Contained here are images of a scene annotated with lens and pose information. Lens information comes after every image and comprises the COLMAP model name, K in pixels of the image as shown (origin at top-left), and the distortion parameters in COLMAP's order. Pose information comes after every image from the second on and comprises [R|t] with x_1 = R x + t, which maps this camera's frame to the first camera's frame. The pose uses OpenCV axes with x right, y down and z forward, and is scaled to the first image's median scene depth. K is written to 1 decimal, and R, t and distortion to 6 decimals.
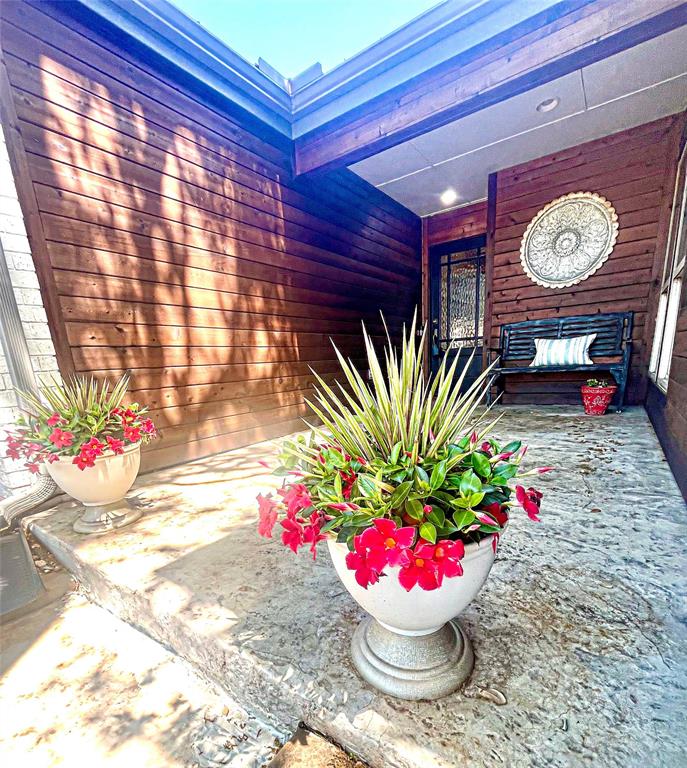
lens RADIAL K [[365.7, 0, 348.4], [0, 365.7, 448.7], [0, 0, 1]] dist [0.004198, 0.001406]
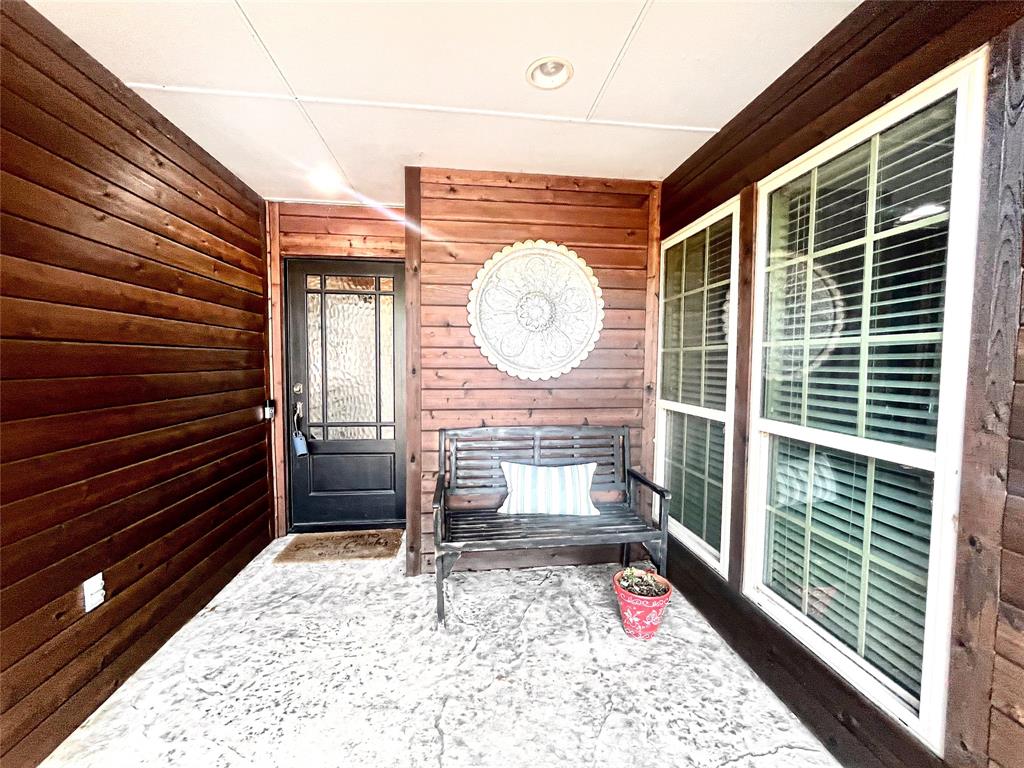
lens RADIAL K [[415.4, 0, 512.7], [0, 415.4, 384.4], [0, 0, 1]] dist [-0.000568, 0.000138]
pose [[0.746266, 0.024121, 0.665211, 0.096692], [0.112049, 0.980531, -0.161258, -0.305788], [-0.656149, 0.194877, 0.729034, 0.497337]]
